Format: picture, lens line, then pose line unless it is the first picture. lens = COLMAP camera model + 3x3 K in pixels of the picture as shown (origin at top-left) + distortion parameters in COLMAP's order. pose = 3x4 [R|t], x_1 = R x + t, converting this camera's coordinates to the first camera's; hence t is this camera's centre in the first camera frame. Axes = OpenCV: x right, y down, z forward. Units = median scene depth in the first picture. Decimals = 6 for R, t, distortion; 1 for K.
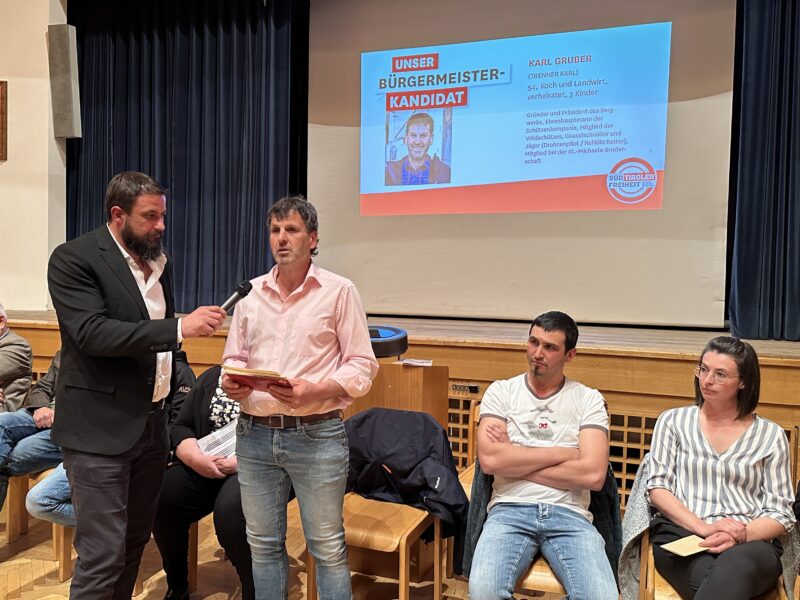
lens RADIAL K [[577.1, 0, 400.0], [0, 577.1, 300.0], [0, 0, 1]] dist [0.074136, 0.000600]
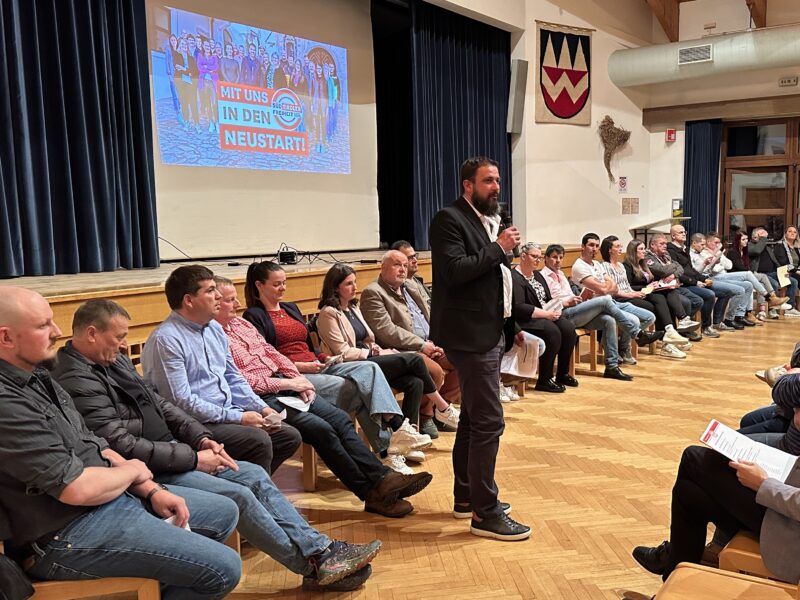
lens RADIAL K [[577.1, 0, 400.0], [0, 577.1, 300.0], [0, 0, 1]] dist [0.074136, 0.000600]
pose [[0.448401, -0.149435, 0.881252, -0.913695], [0.060195, 0.988736, 0.137032, -0.029728], [-0.891803, -0.008399, 0.452346, 0.197291]]
